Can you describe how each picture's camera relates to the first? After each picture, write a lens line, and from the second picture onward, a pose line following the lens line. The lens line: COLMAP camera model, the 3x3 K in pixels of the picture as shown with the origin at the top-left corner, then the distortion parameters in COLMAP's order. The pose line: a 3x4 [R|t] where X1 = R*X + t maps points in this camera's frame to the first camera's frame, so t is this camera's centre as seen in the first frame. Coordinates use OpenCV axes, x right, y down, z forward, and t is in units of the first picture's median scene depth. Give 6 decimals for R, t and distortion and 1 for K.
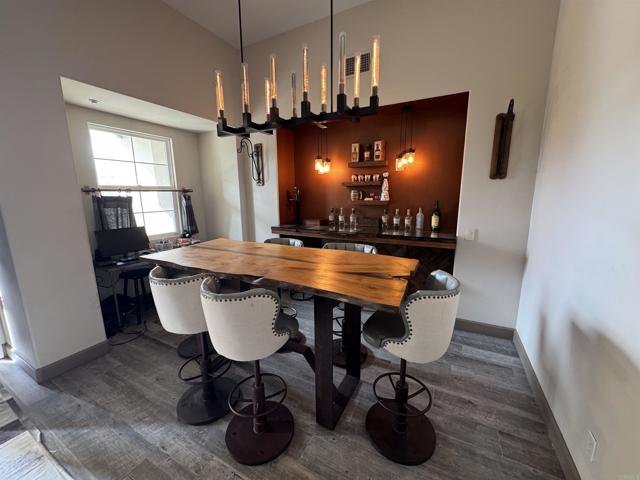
lens RADIAL K [[254.9, 0, 318.6], [0, 254.9, 240.1], [0, 0, 1]] dist [-0.001954, 0.000357]
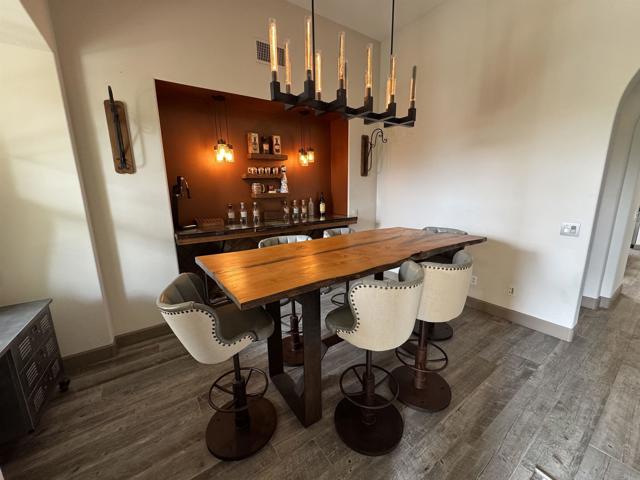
lens RADIAL K [[254.9, 0, 318.6], [0, 254.9, 240.1], [0, 0, 1]] dist [-0.001954, 0.000357]
pose [[0.462403, -0.179935, 0.868220, -0.649099], [0.169495, 0.979073, 0.112638, -0.057760], [-0.870319, 0.095075, 0.483225, 0.379324]]
